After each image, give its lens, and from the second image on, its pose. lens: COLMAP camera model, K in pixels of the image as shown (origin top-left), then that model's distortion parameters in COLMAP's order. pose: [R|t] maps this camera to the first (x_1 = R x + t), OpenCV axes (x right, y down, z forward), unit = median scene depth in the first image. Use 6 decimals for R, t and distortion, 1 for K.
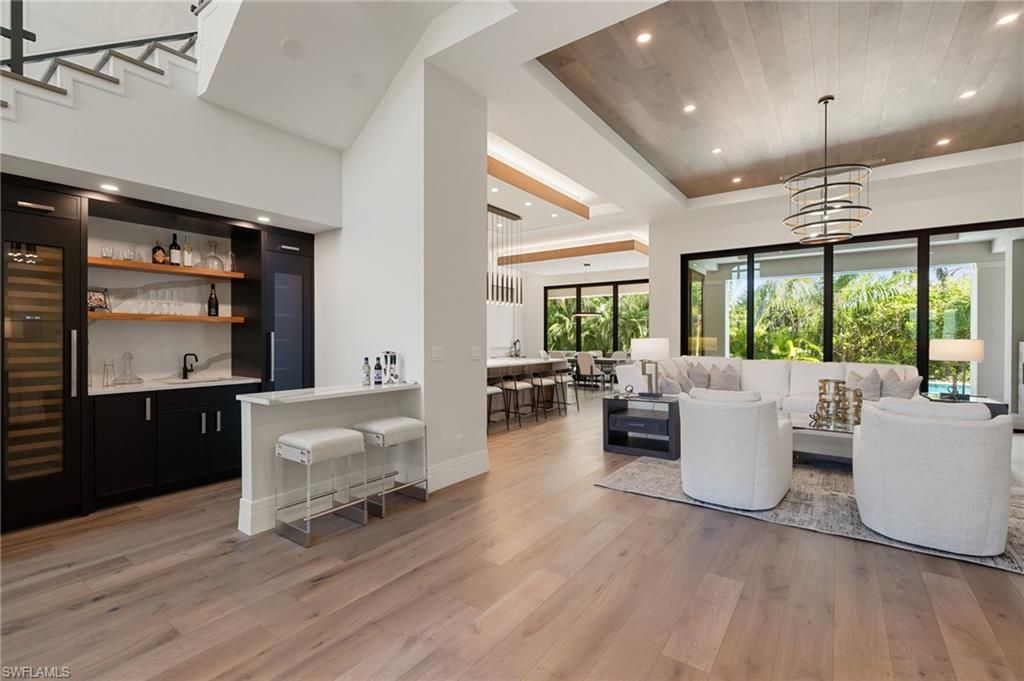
lens RADIAL K [[450.1, 0, 512.4], [0, 450.1, 338.0], [0, 0, 1]] dist [0.000074, 0.000000]
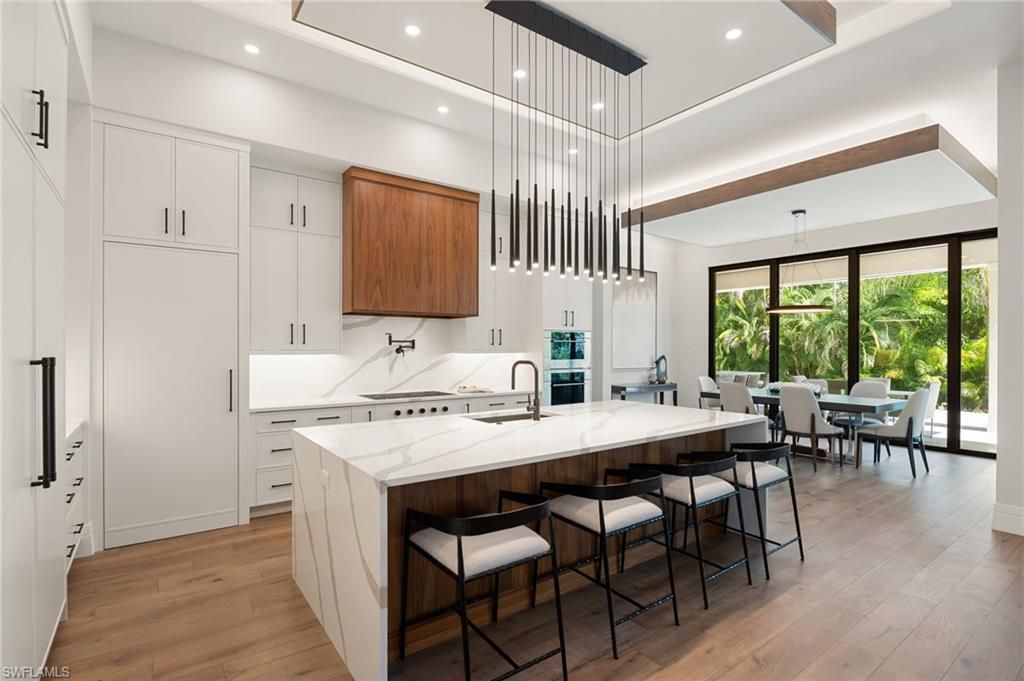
lens RADIAL K [[489.2, 0, 510.0], [0, 489.2, 347.9], [0, 0, 1]] dist [-0.000791, 0.000238]
pose [[0.948879, 0.003140, -0.315626, 0.025010], [-0.002757, 0.999995, 0.001660, -0.006990], [0.315629, -0.000705, 0.948882, 0.298535]]
